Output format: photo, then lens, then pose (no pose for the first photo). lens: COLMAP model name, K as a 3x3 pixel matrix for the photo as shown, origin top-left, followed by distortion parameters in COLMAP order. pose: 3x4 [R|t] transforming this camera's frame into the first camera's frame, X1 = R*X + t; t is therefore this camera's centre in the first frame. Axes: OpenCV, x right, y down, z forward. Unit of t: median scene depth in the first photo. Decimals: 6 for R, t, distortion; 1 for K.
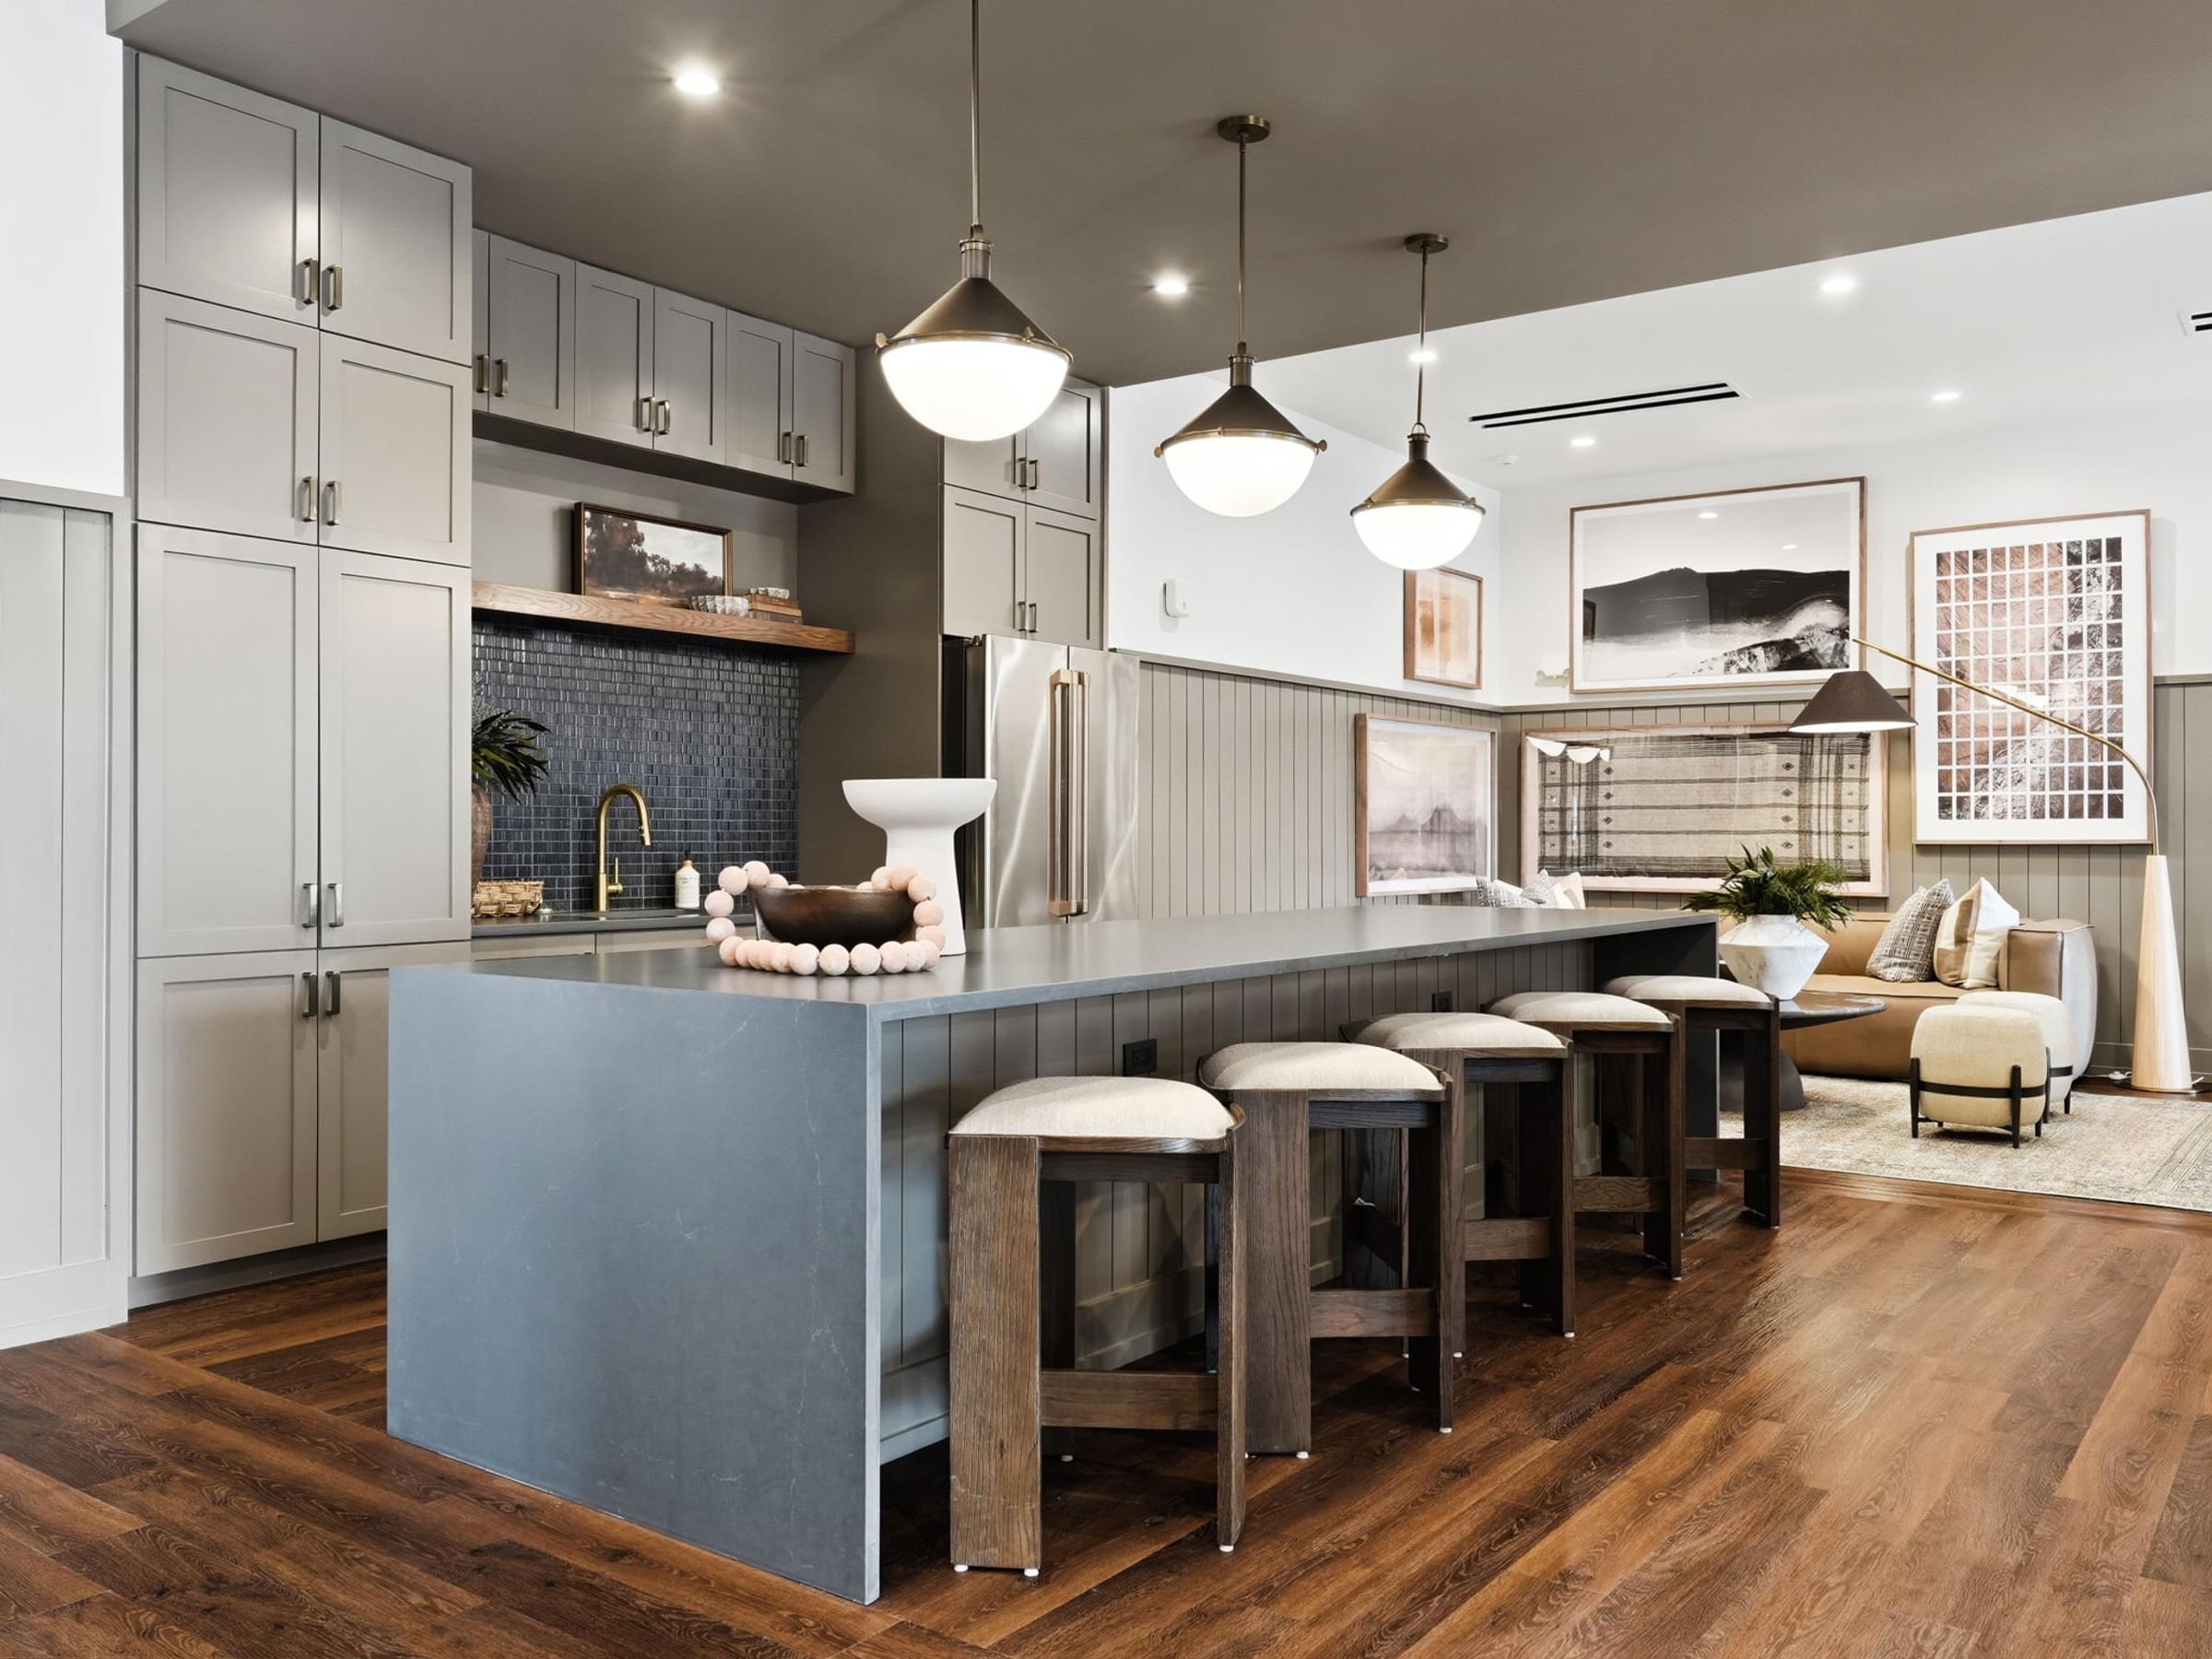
lens RADIAL K [[1743.7, 0, 1125.1], [0, 1743.7, 828.9], [0, 0, 1]] dist [-0.000385, 0.001374]
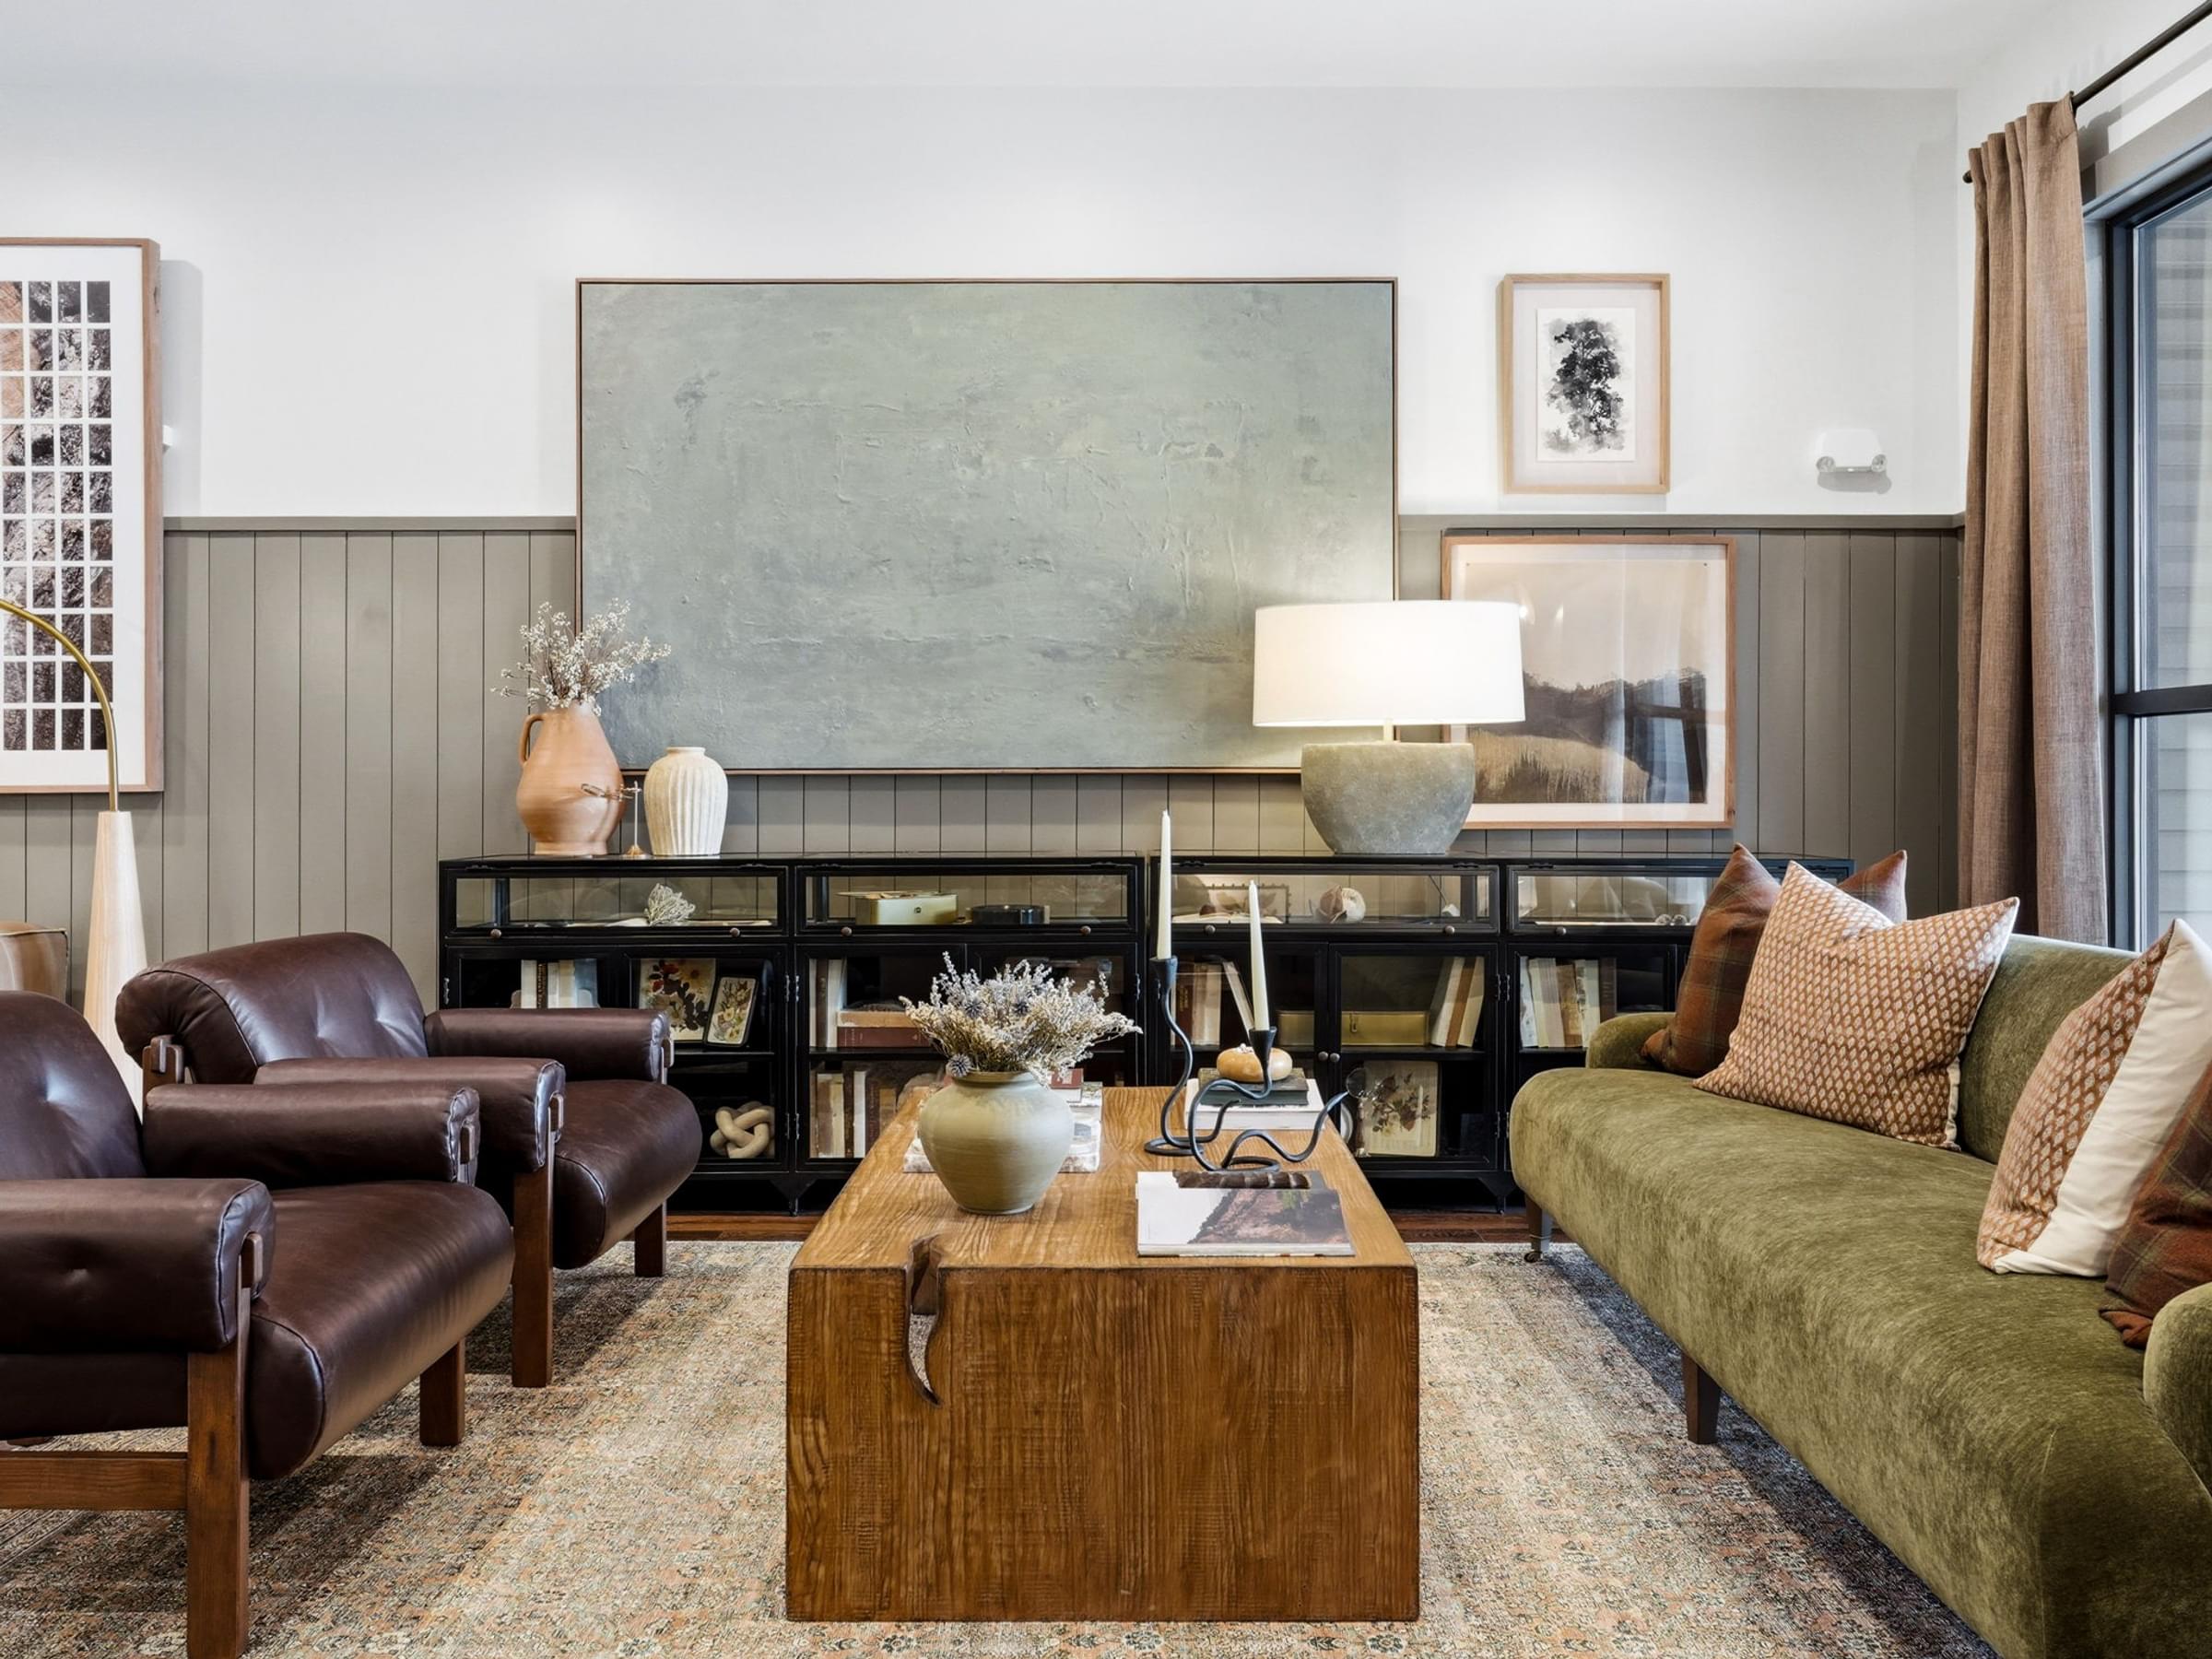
lens RADIAL K [[1743.7, 0, 1127.2], [0, 1743.7, 782.4], [0, 0, 1]] dist [-0.000385, 0.001374]
pose [[0.814666, 0.000843, 0.579930, 0.487860], [-0.001338, 0.999999, 0.000425, 0.004233], [-0.579929, -0.001122, 0.814666, 0.294225]]
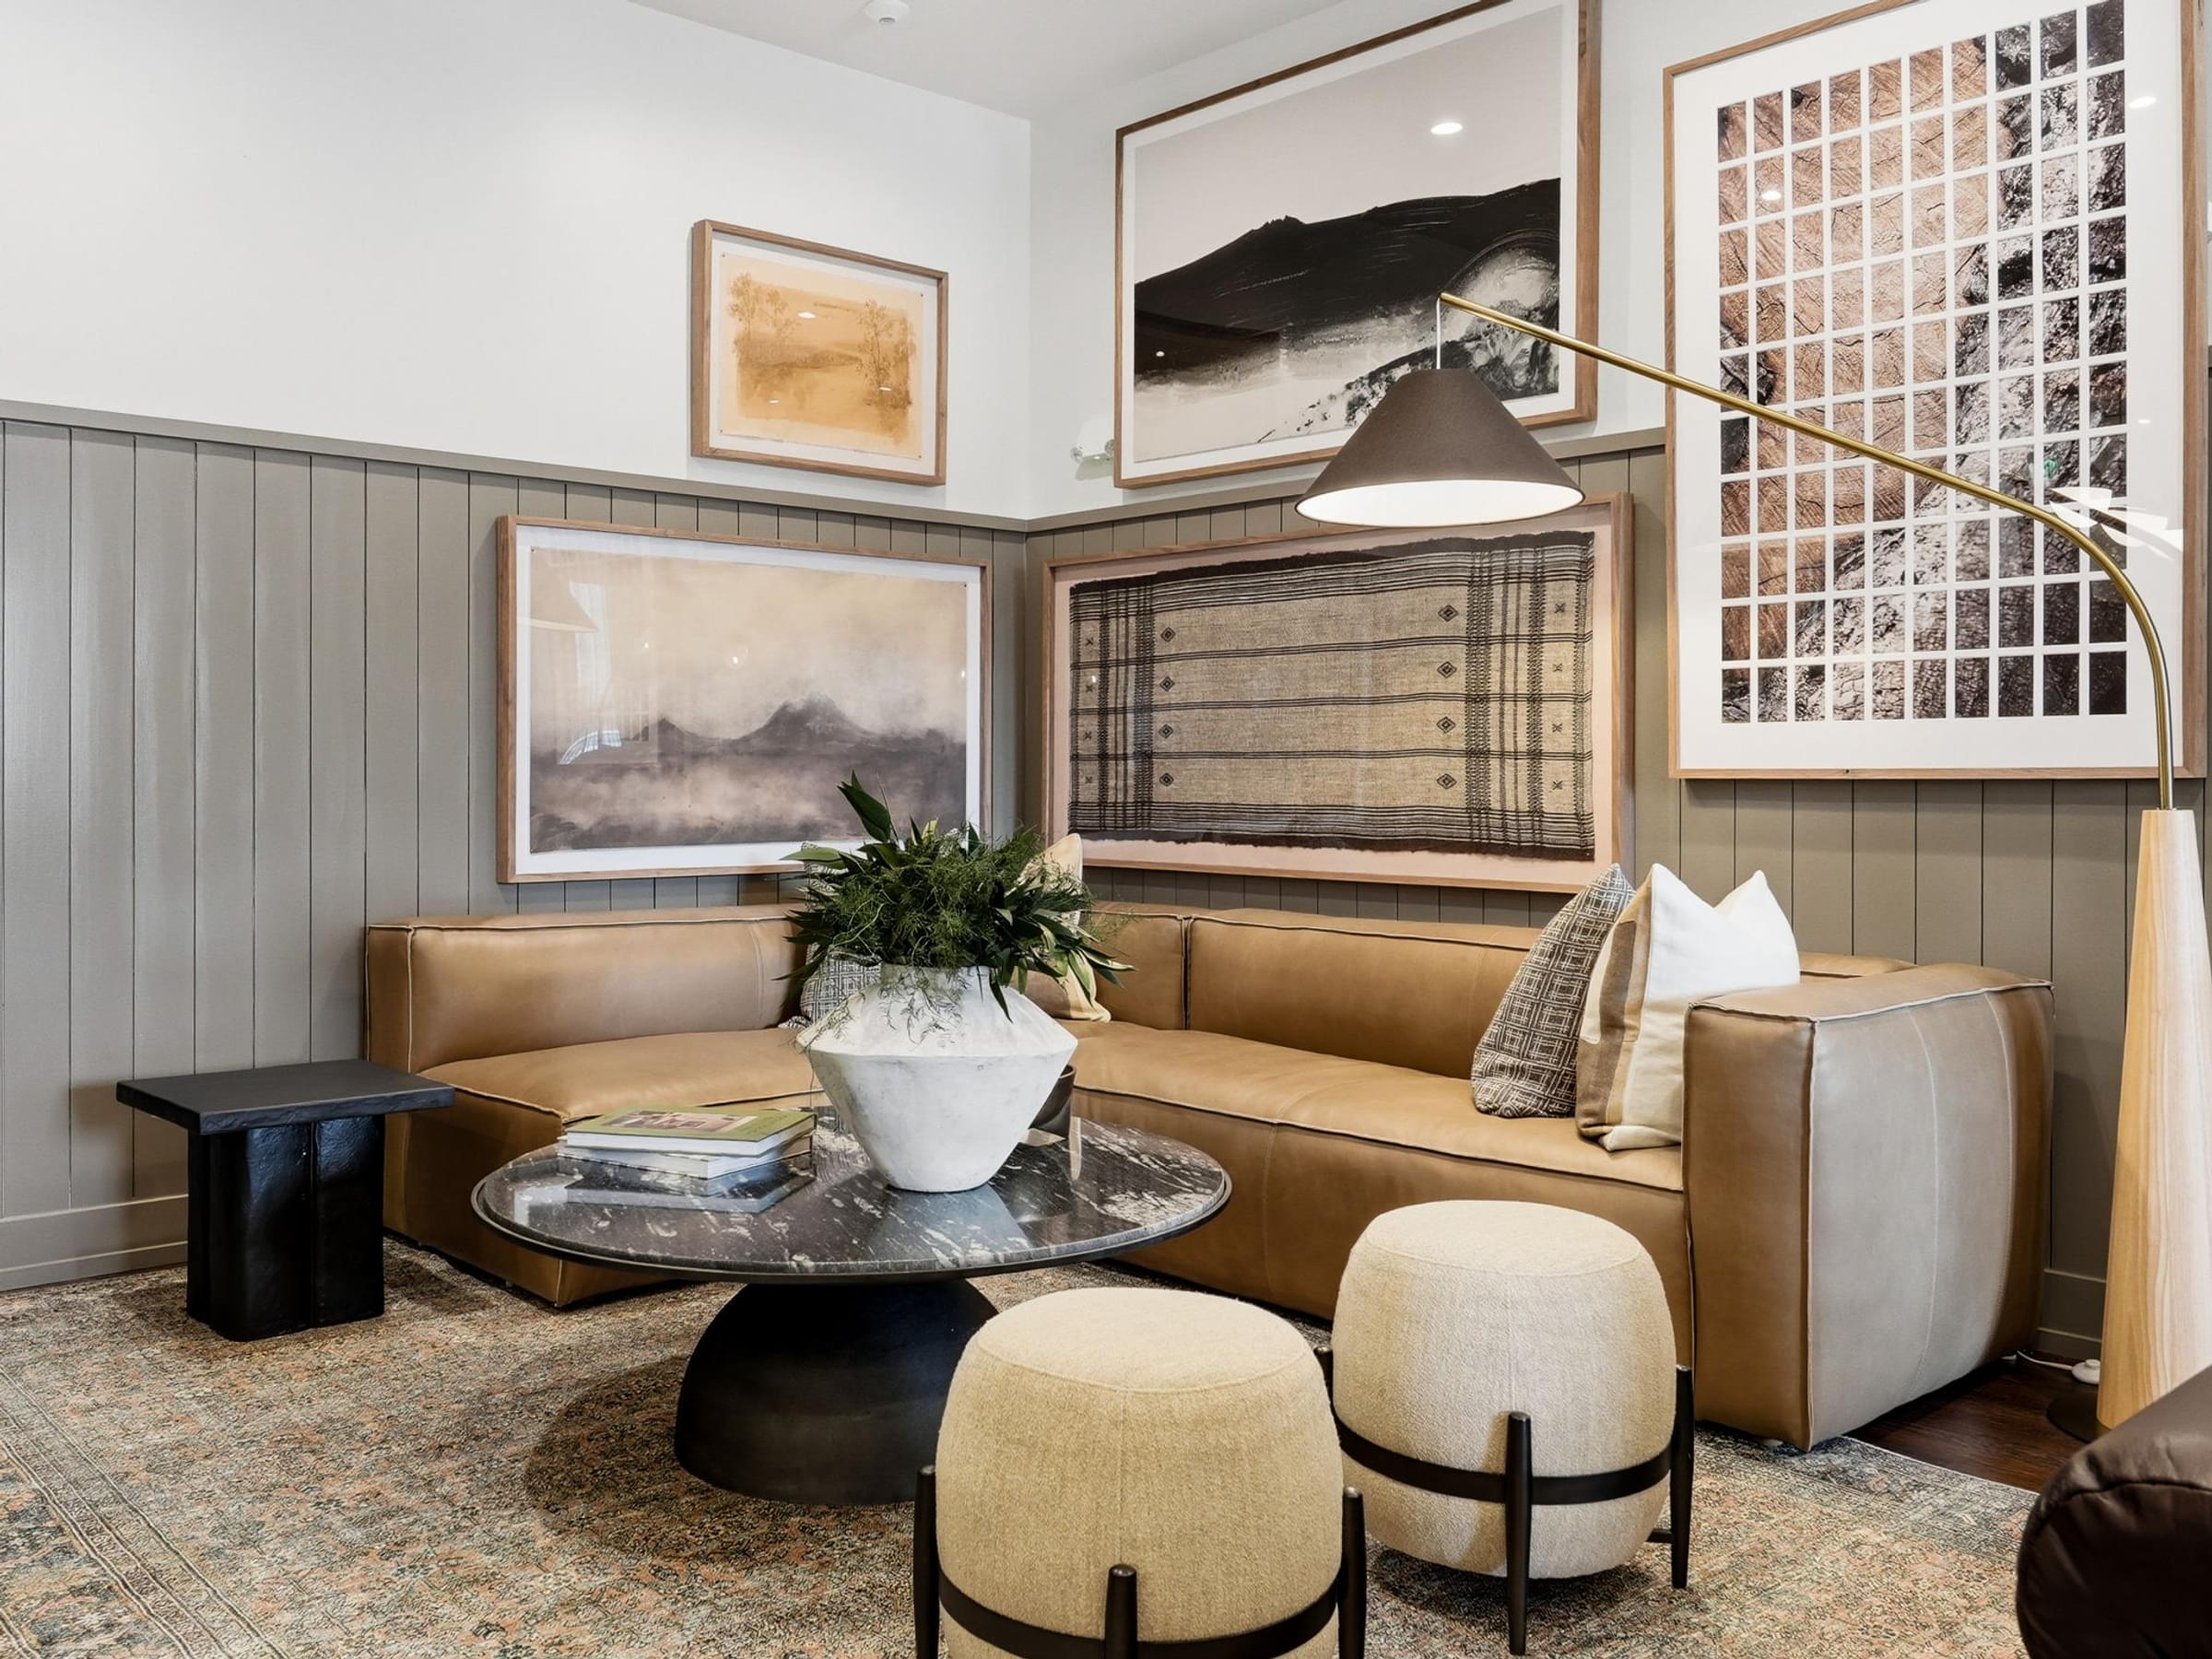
lens RADIAL K [[1935.2, 0, 1014.7], [0, 1935.2, 776.2], [0, 0, 1]] dist [-0.000062, 0.002987]
pose [[0.972305, 0.001478, -0.233710, 0.413125], [0.000172, 0.999975, 0.007039, 0.004650], [0.233715, -0.006884, 0.972281, 0.495917]]
